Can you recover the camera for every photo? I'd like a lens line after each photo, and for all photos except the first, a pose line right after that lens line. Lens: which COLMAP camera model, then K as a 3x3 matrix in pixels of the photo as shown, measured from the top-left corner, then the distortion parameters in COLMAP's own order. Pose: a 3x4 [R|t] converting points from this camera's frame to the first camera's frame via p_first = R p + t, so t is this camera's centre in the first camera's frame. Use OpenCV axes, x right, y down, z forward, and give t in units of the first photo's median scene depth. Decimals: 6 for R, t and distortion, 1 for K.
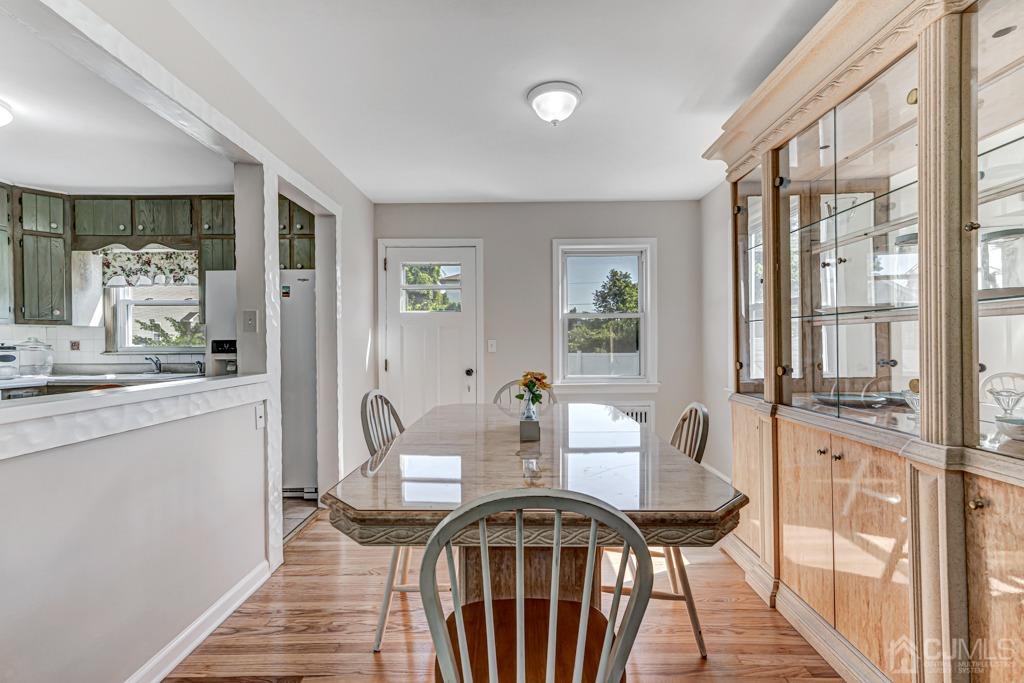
lens RADIAL K [[459.1, 0, 512.0], [0, 459.1, 341.5], [0, 0, 1]] dist [0.013949, 0.000456]
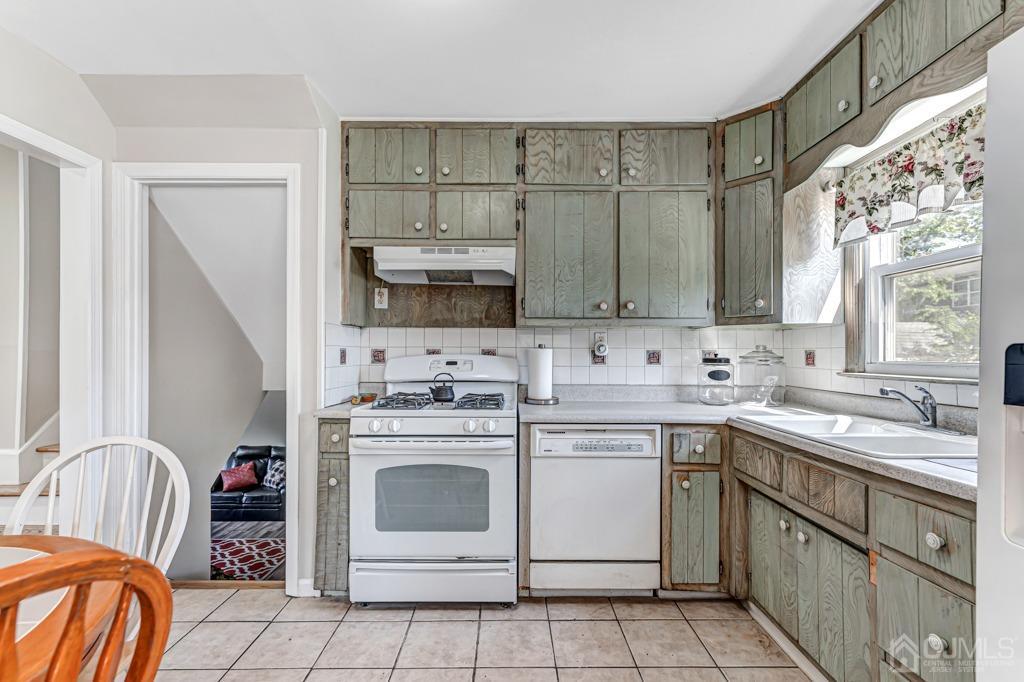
lens RADIAL K [[460.5, 0, 509.2], [0, 460.5, 356.0], [0, 0, 1]] dist [0.001538, 0.000336]
pose [[0.000294, 0.008599, -0.999963, -0.373777], [-0.001293, 0.999962, 0.008599, 0.001387], [0.999999, 0.001290, 0.000305, 0.660704]]
